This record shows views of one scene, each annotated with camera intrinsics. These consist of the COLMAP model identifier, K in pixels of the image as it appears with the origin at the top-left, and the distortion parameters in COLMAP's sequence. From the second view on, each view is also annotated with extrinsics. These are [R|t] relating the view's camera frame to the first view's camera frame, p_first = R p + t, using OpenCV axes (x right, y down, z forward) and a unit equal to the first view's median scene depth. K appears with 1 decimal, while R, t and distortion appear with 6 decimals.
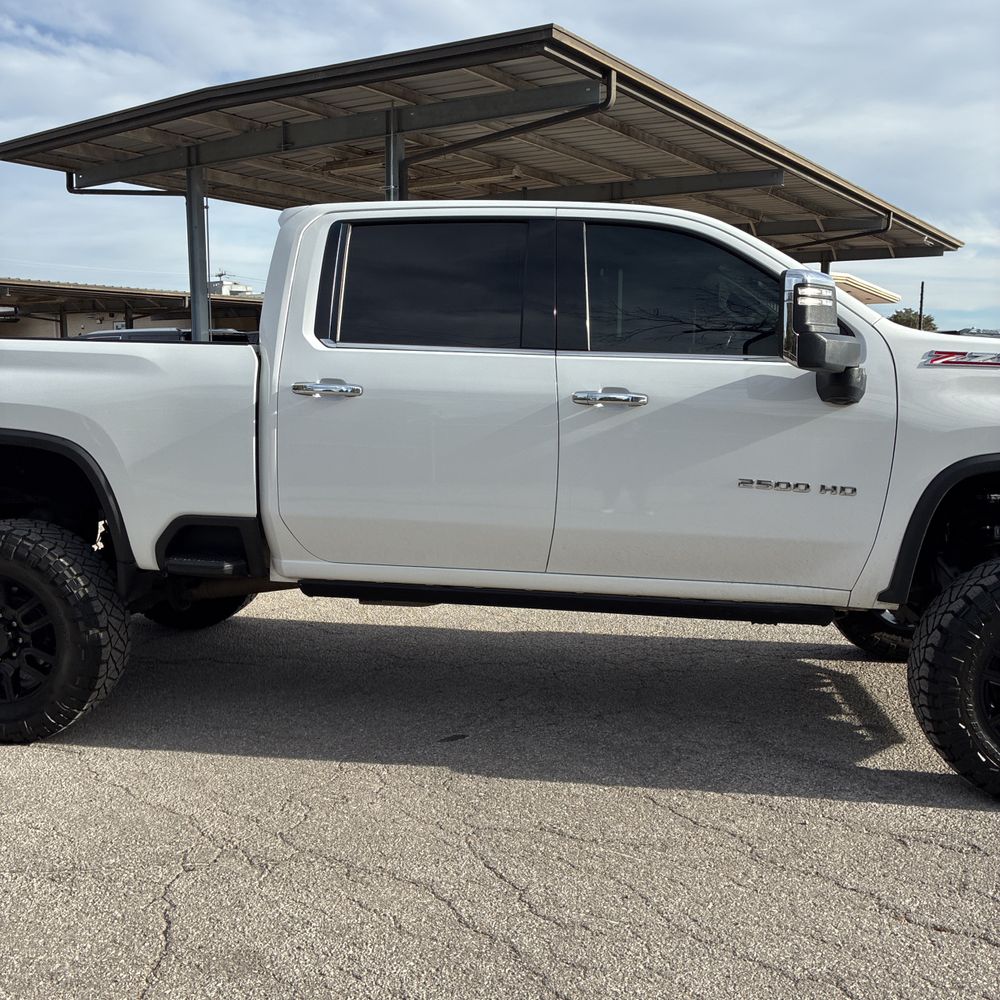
lens RADIAL K [[1010.7, 0, 503.4], [0, 1010.7, 499.2], [0, 0, 1]] dist [0.019003, -0.012781]
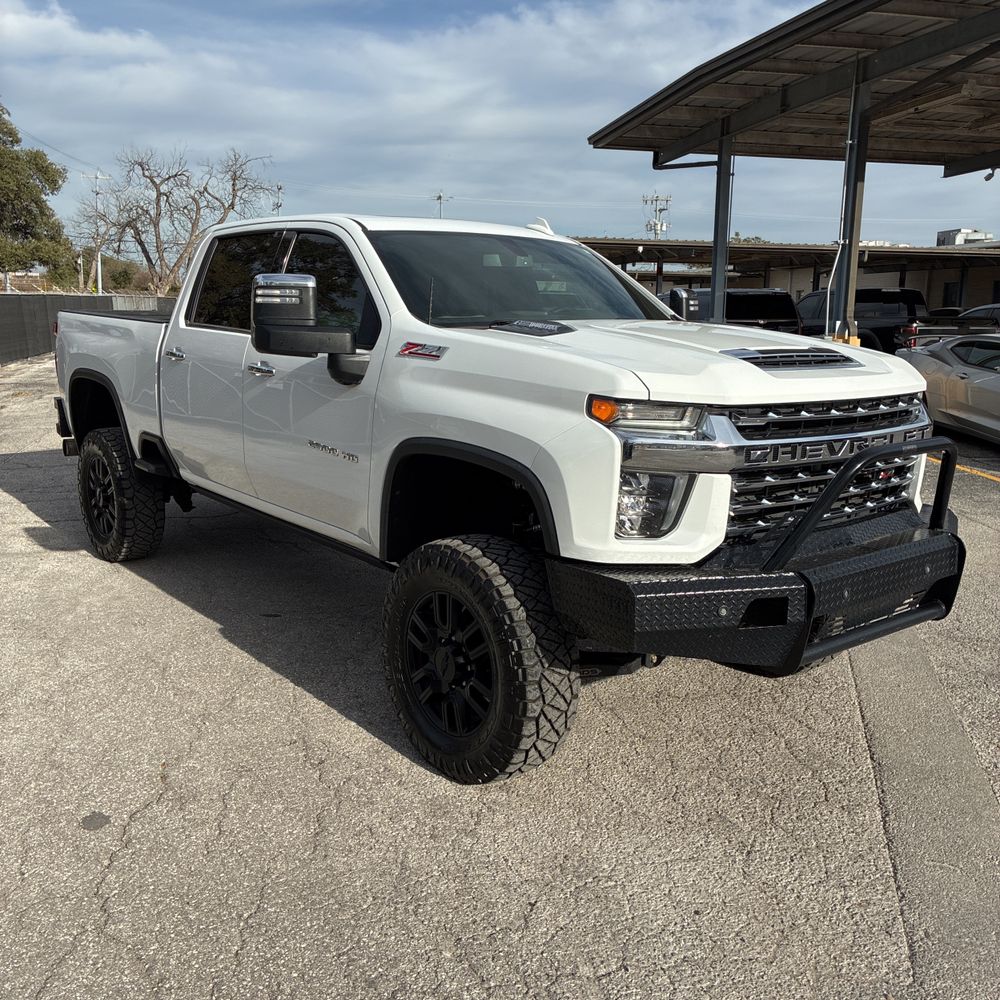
lens RADIAL K [[1001.4, 0, 498.9], [0, 1001.4, 503.0], [0, 0, 1]] dist [0.010743, 0.013297]
pose [[0.725954, 0.138317, -0.673691, 1.099036], [-0.102006, 0.990388, 0.093420, -0.072603], [0.680137, 0.000901, 0.733085, 0.226018]]
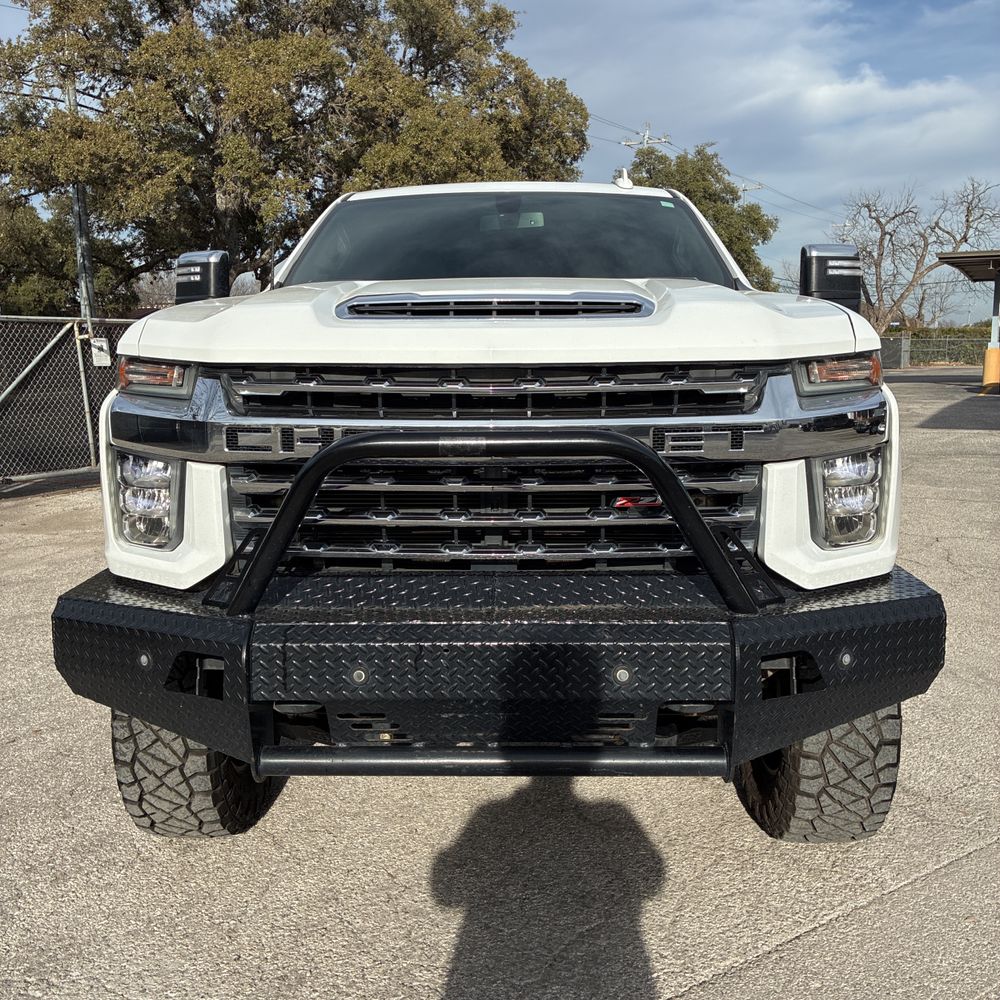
lens RADIAL K [[995.1, 0, 502.5], [0, 995.1, 499.9], [0, 0, 1]] dist [0.041098, -0.058890]
pose [[0.092020, 0.141978, -0.985583, 1.237574], [-0.121298, 0.984010, 0.130426, -0.109708], [0.988342, 0.107547, 0.107770, 1.018244]]
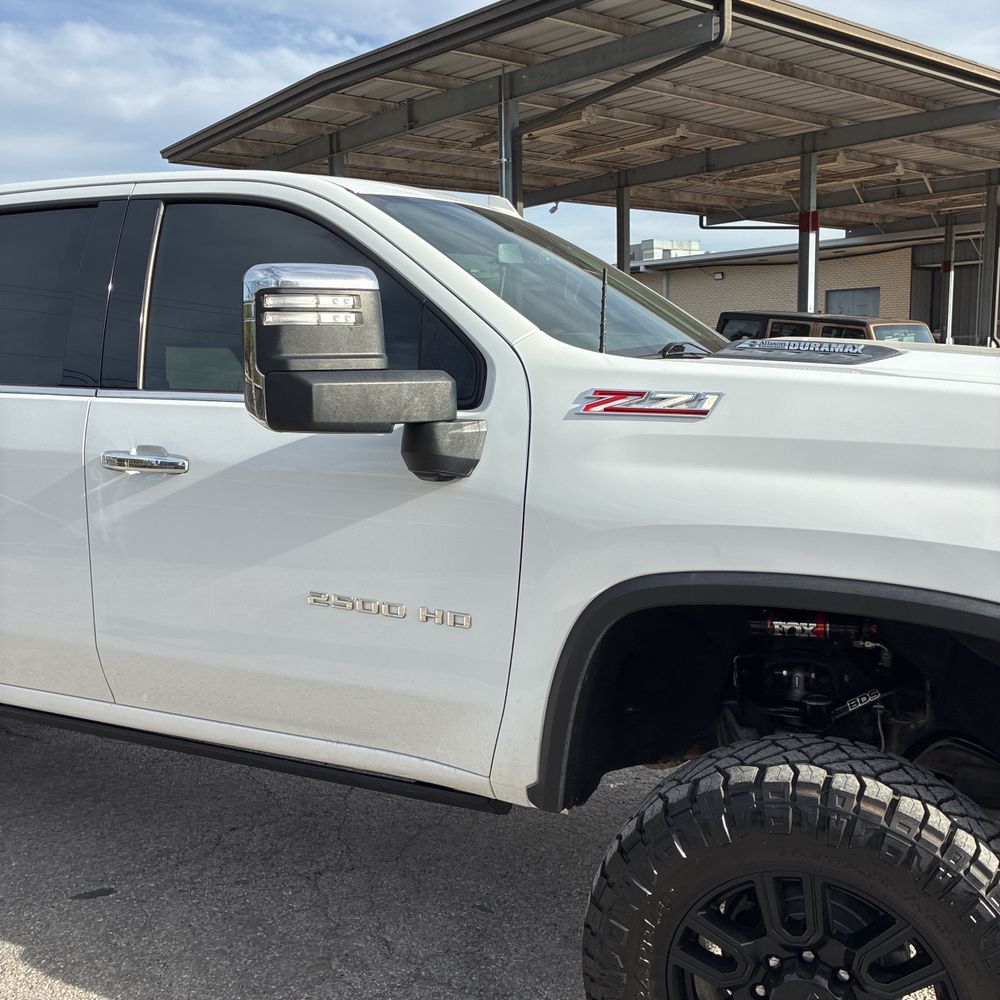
lens RADIAL K [[1016.5, 0, 493.1], [0, 1016.5, 493.2], [0, 0, 1]] dist [0.018149, 0.000374]
pose [[0.959207, 0.015806, -0.282262, 0.464523], [-0.010831, 0.999757, 0.019178, -0.084363], [0.282497, -0.015339, 0.959146, 0.367818]]
